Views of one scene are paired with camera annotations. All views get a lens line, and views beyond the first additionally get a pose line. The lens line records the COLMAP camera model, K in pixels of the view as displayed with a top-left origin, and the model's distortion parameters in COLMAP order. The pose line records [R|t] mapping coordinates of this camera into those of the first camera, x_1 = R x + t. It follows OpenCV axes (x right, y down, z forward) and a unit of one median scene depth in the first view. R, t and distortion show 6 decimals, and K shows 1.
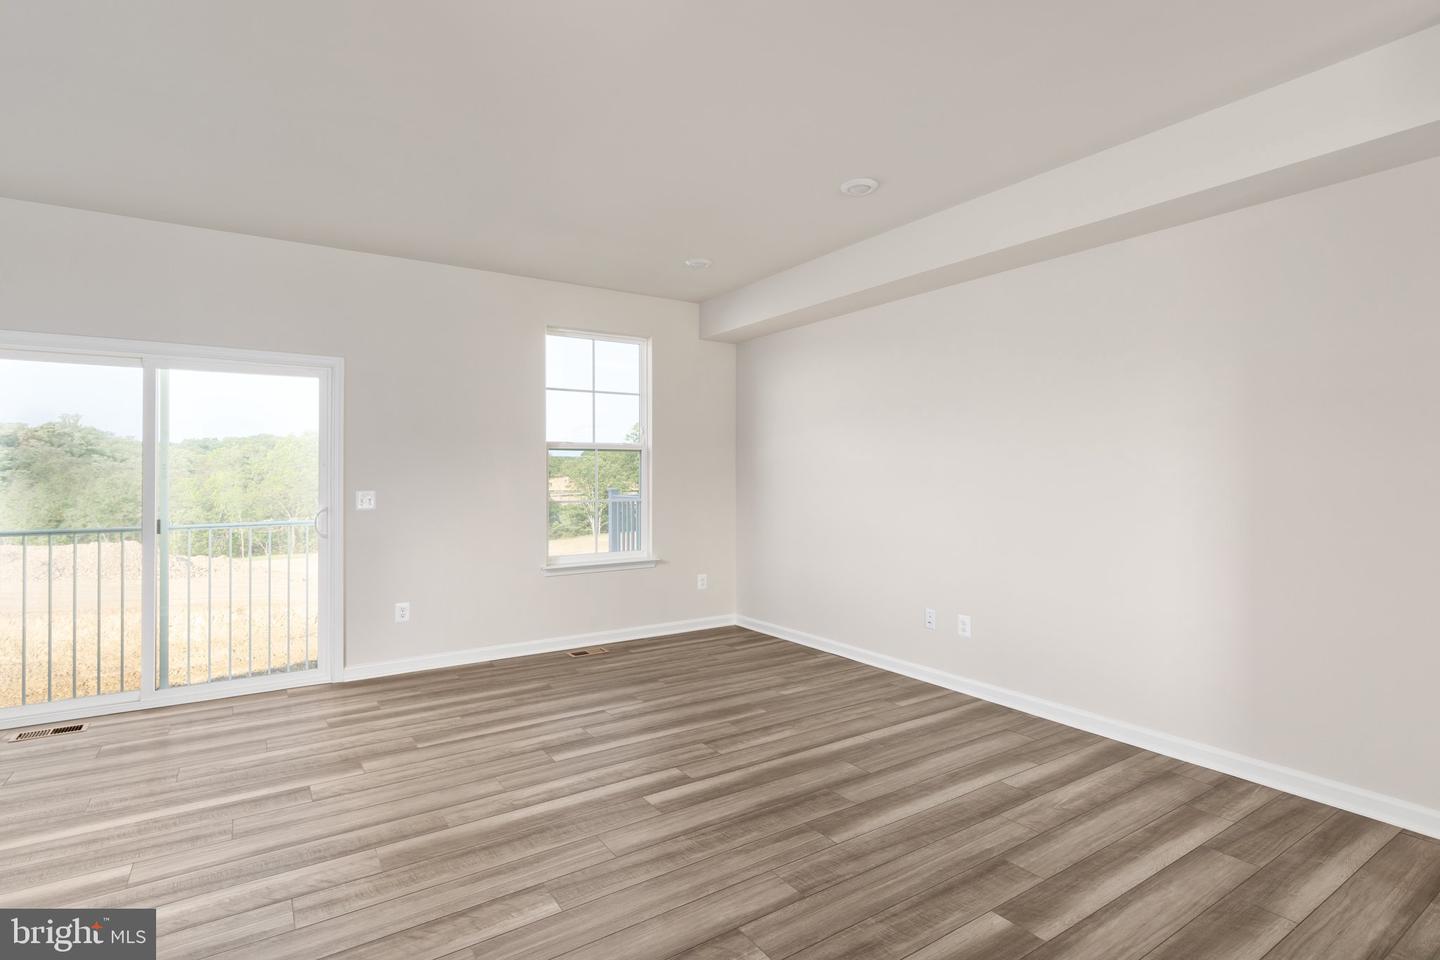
lens RADIAL K [[703.7, 0, 720.0], [0, 703.7, 480.0], [0, 0, 1]] dist [0.004792, 0.000407]
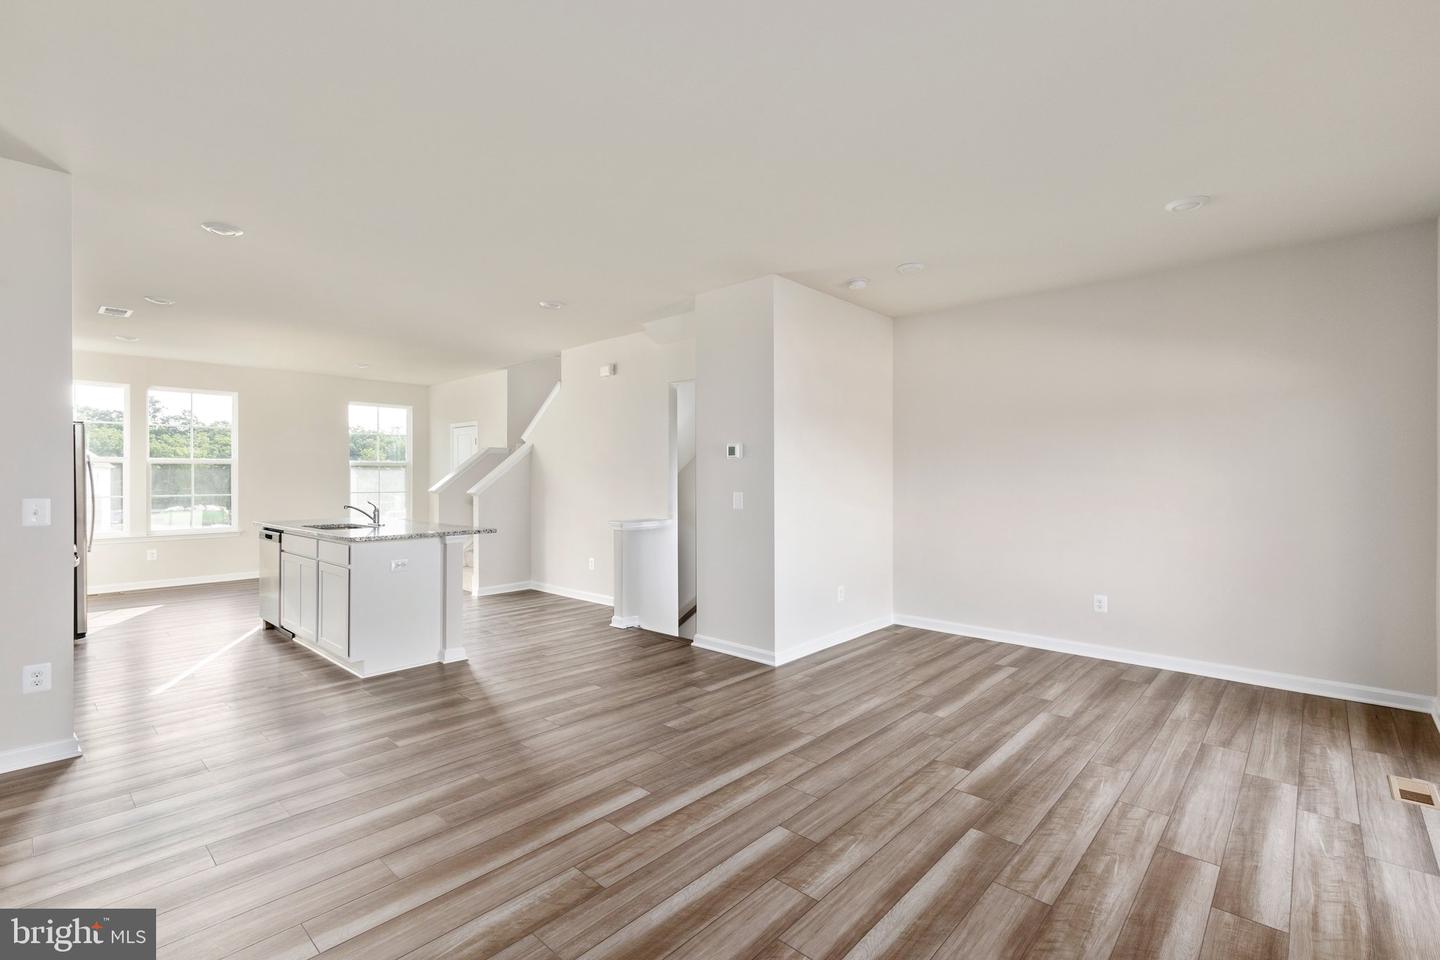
lens RADIAL K [[655.2, 0, 720.0], [0, 655.2, 480.0], [0, 0, 1]] dist [0.011083, -0.000351]
pose [[-0.971676, 0.006147, -0.236236, 0.014128], [0.002392, 0.999866, 0.016181, -0.019093], [0.236304, 0.015158, -0.971561, 1.702078]]
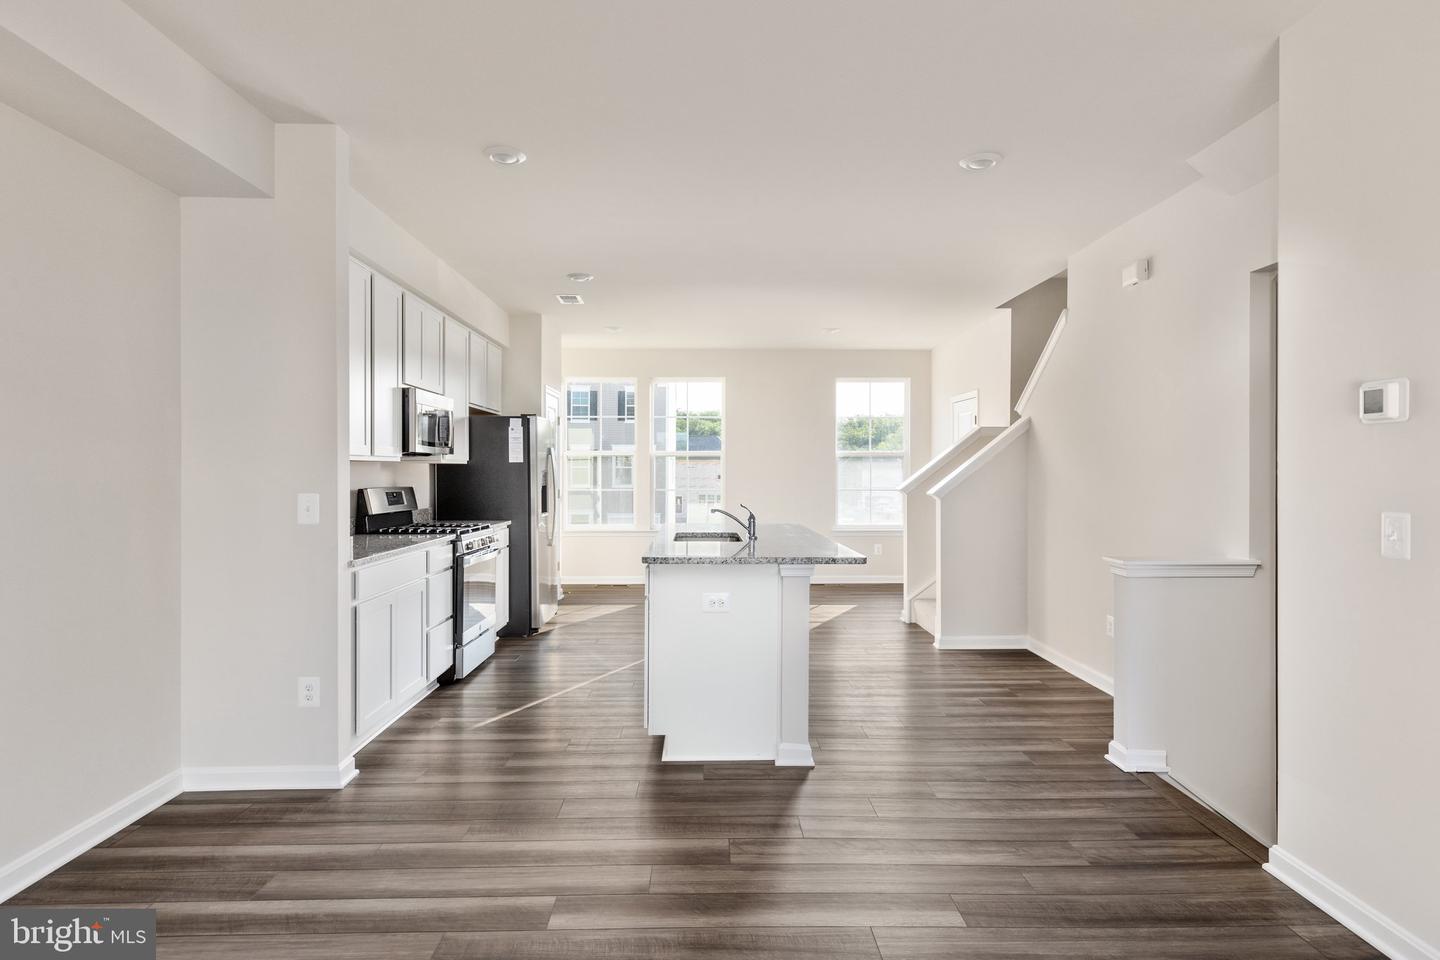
lens RADIAL K [[790.3, 0, 720.0], [0, 790.3, 480.0], [0, 0, 1]] dist [0.003516, 0.000294]
pose [[-0.843656, -0.003425, 0.536872, -0.251324], [0.007846, 0.999794, 0.018707, -0.012159], [-0.536826, 0.019995, -0.843456, 1.136408]]
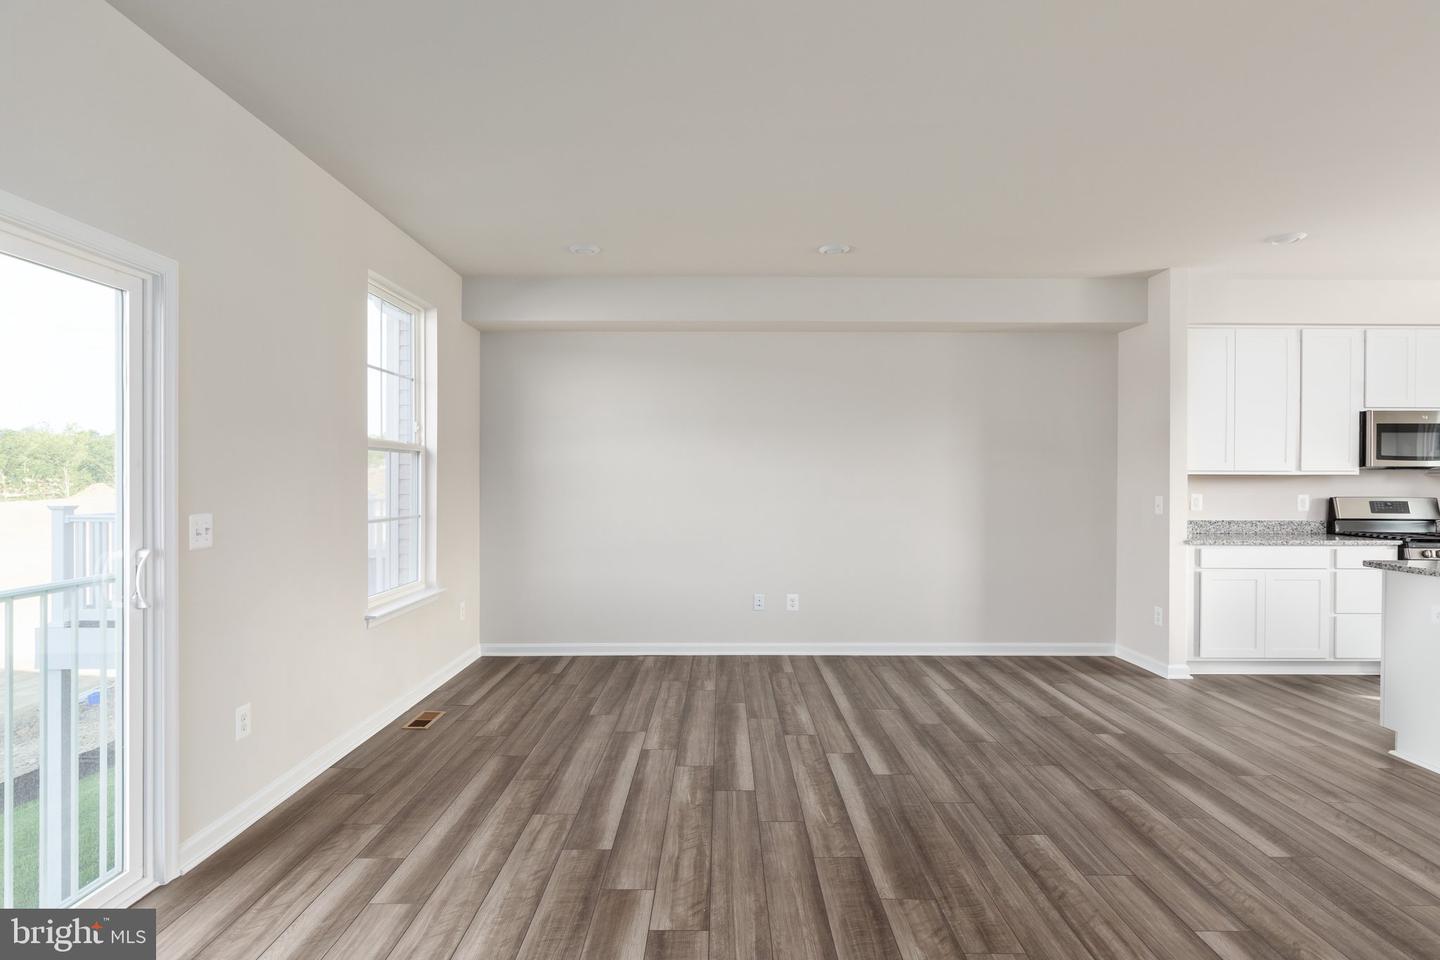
lens RADIAL K [[715.8, 0, 720.0], [0, 715.8, 480.0], [0, 0, 1]] dist [0.002857, 0.000476]
pose [[0.558291, 0.004514, 0.829633, -1.034883], [0.003974, 0.999959, -0.008115, -0.005583], [-0.829636, 0.007827, 0.558250, 0.495669]]
